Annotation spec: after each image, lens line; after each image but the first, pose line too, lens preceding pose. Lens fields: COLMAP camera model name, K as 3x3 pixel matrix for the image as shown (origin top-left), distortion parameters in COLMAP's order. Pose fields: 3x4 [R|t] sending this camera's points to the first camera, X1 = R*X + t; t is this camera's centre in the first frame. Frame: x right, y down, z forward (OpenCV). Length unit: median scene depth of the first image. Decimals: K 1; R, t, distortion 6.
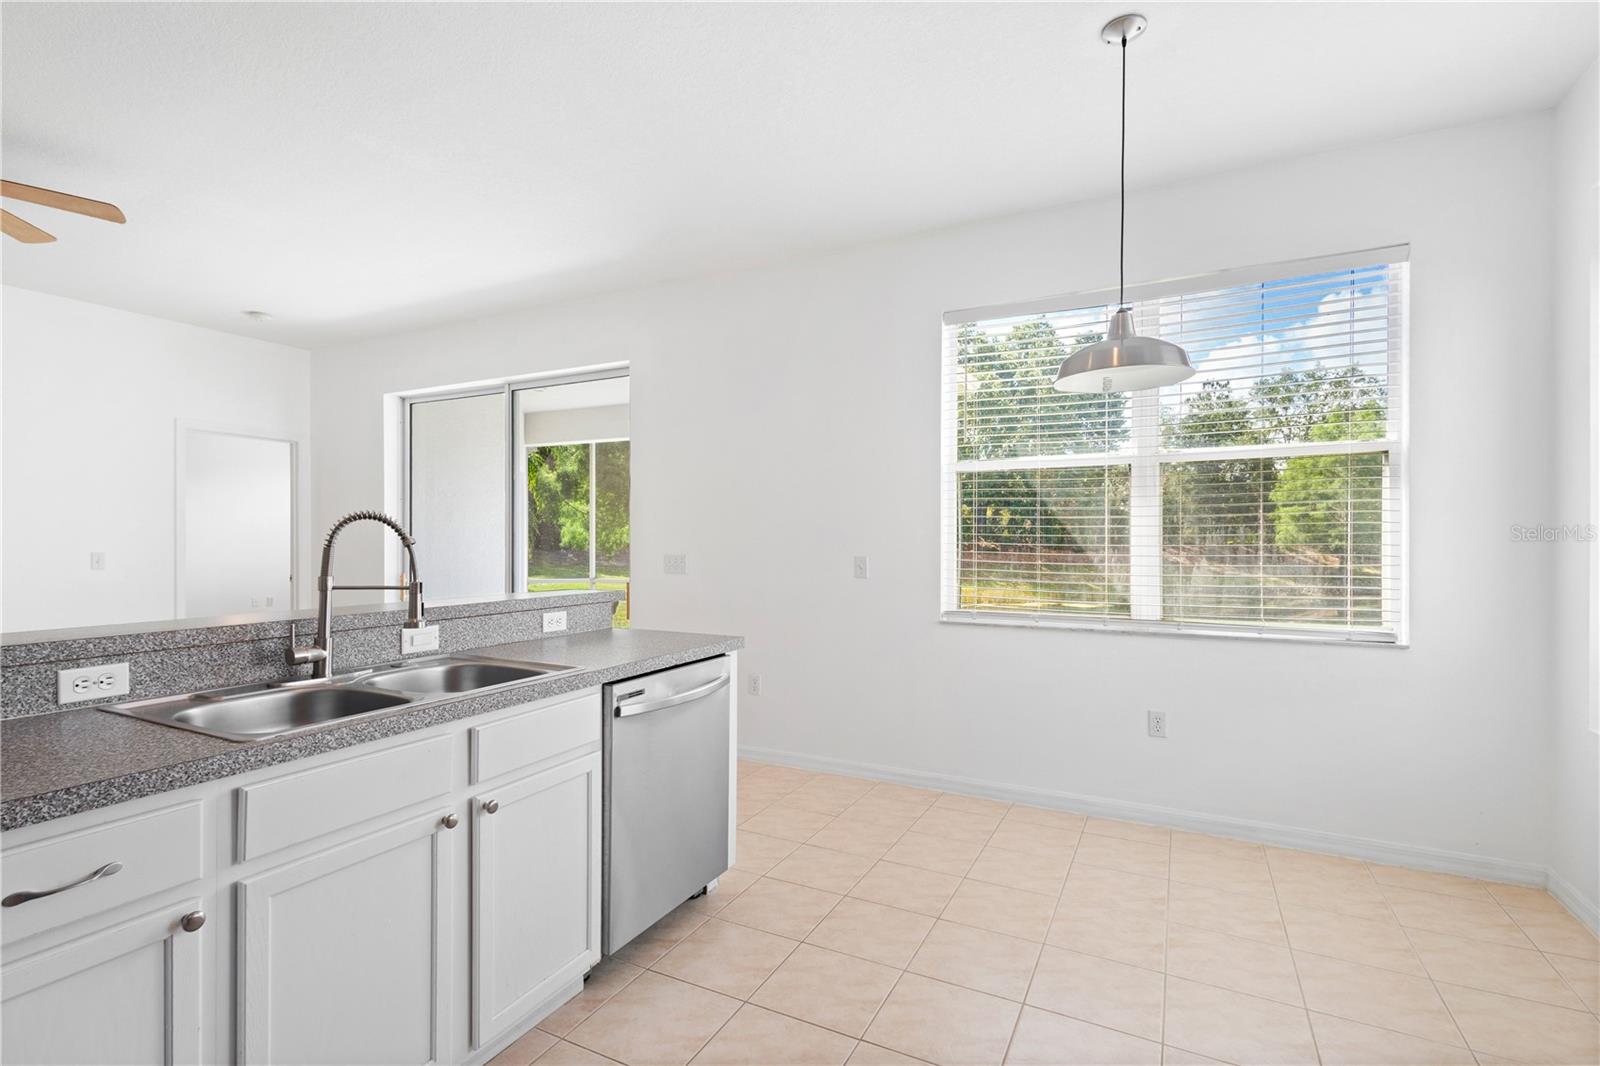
lens RADIAL K [[740.8, 0, 801.5], [0, 740.8, 546.4], [0, 0, 1]] dist [0.014098, -0.000009]
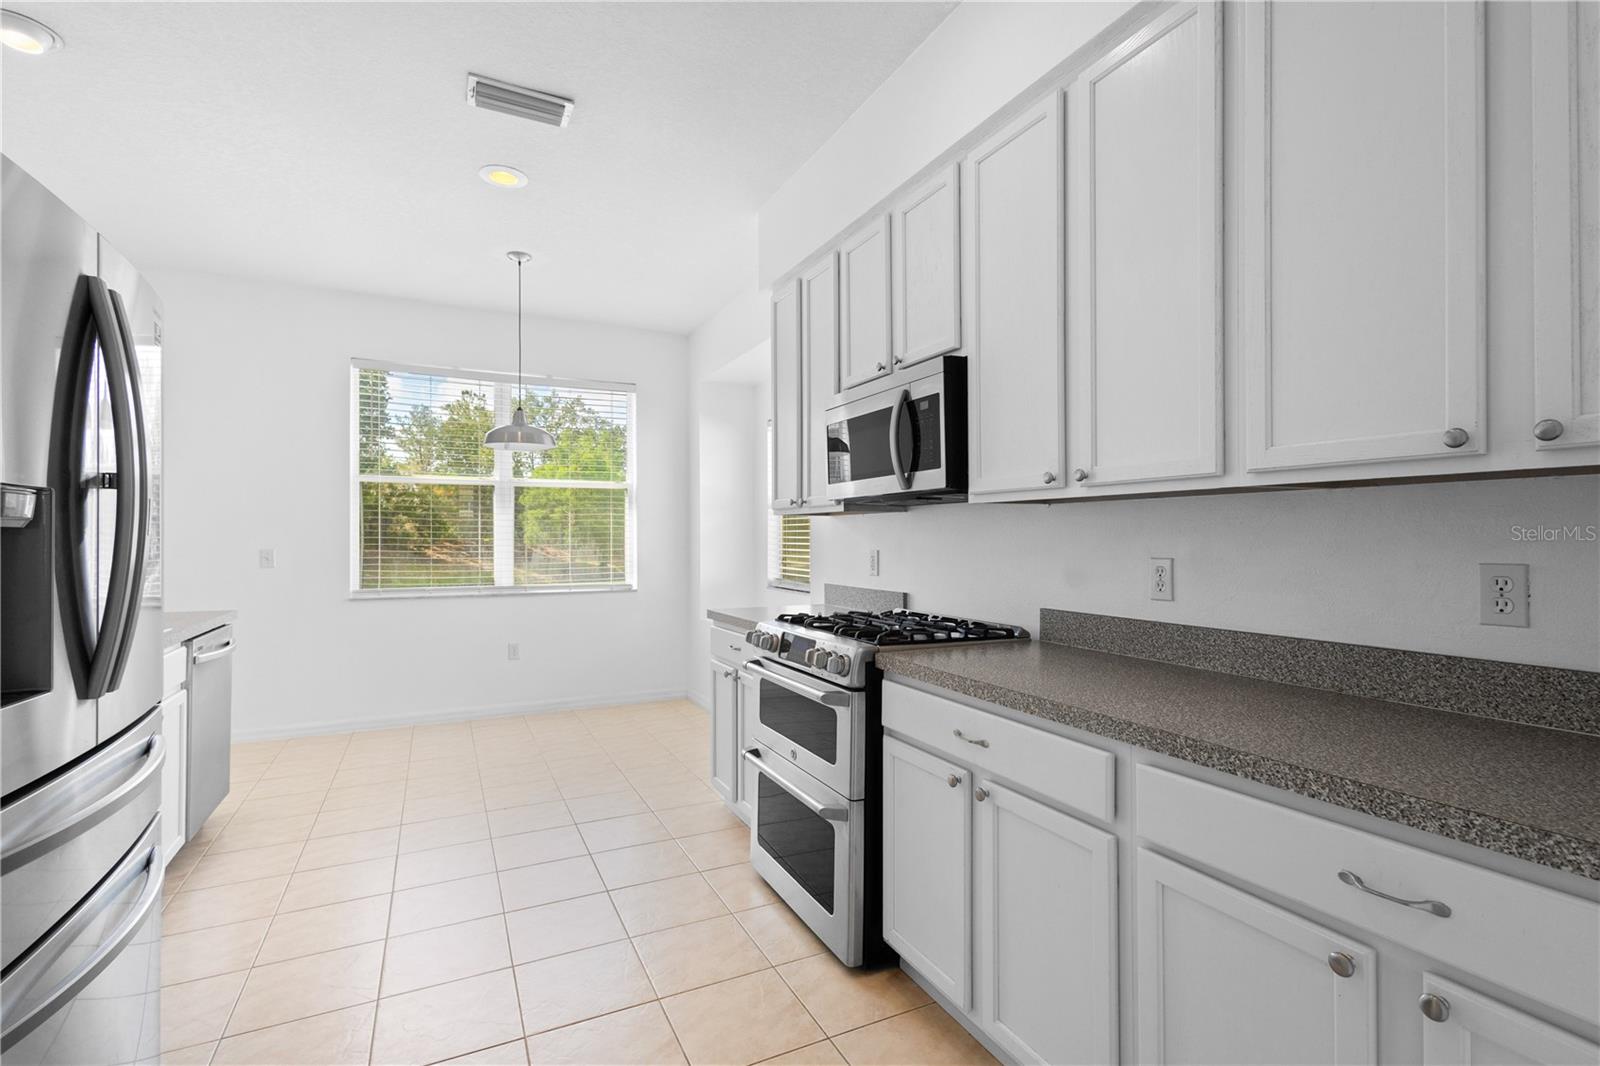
lens RADIAL K [[735.2, 0, 799.3], [0, 735.2, 536.2], [0, 0, 1]] dist [0.011529, -0.000331]
pose [[0.596946, 0.002020, 0.802279, -0.402604], [0.006935, 0.999946, -0.007678, 0.008906], [-0.802251, 0.010148, 0.596900, -0.412896]]
